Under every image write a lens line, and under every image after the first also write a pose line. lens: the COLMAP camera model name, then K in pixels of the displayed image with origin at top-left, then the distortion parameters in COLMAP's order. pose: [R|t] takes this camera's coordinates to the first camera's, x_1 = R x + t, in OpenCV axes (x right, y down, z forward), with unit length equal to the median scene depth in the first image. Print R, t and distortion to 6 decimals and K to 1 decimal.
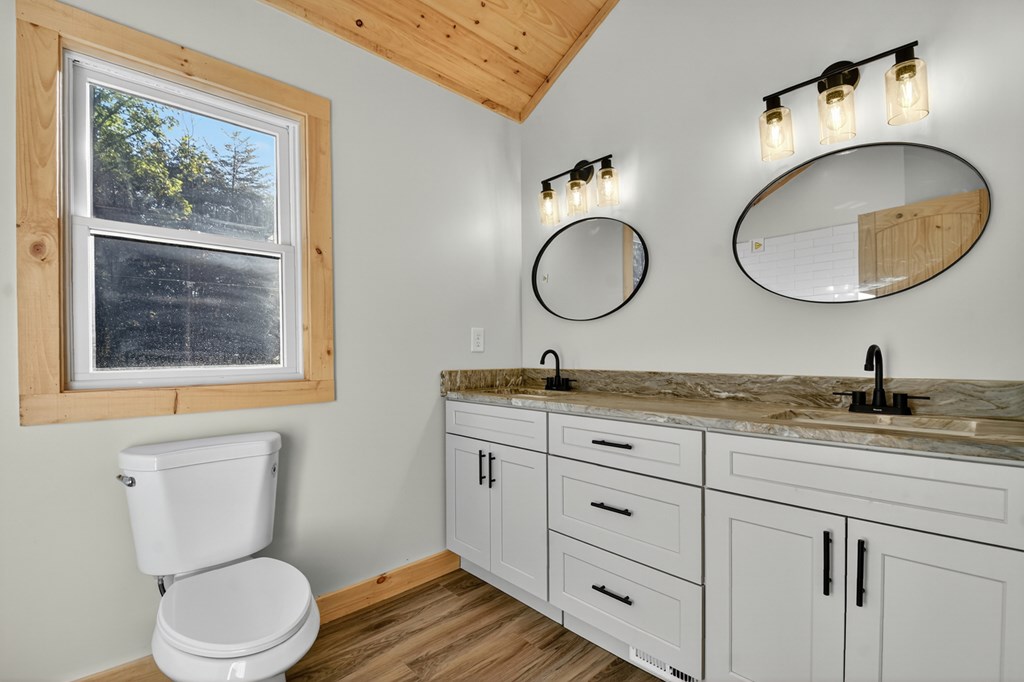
lens RADIAL K [[455.5, 0, 512.0], [0, 455.5, 341.0], [0, 0, 1]] dist [0.003554, -0.017979]
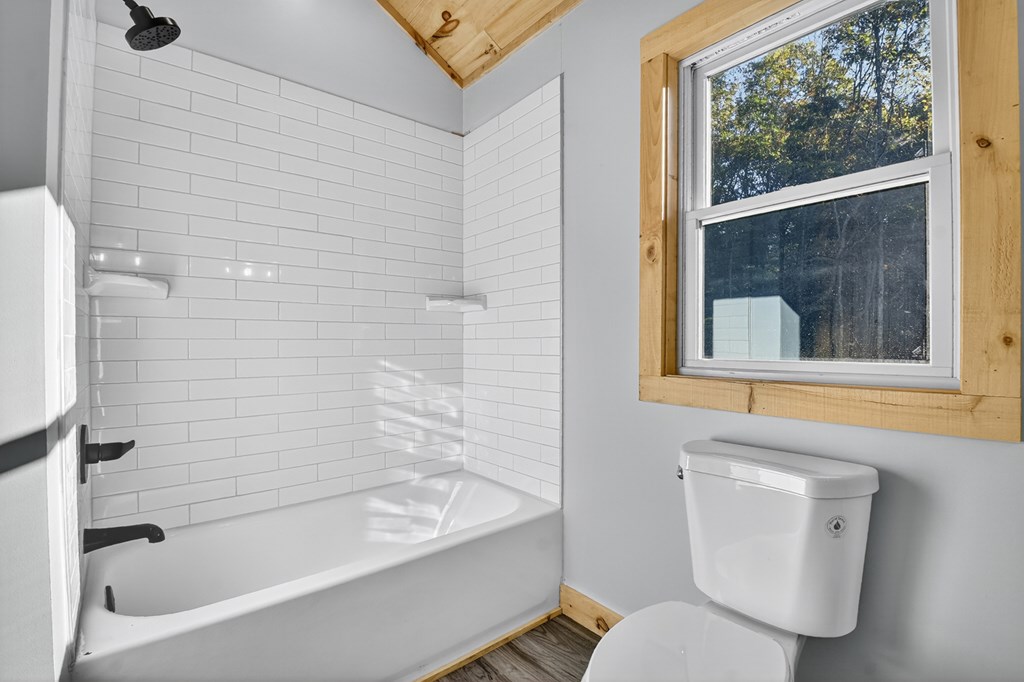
lens RADIAL K [[455.5, 0, 512.0], [0, 455.5, 341.0], [0, 0, 1]] dist [0.003554, -0.017979]
pose [[-0.068088, 0.006263, -0.997660, 0.149004], [0.027652, 0.999608, 0.004388, 0.011403], [0.997296, -0.027288, -0.068234, 0.681799]]
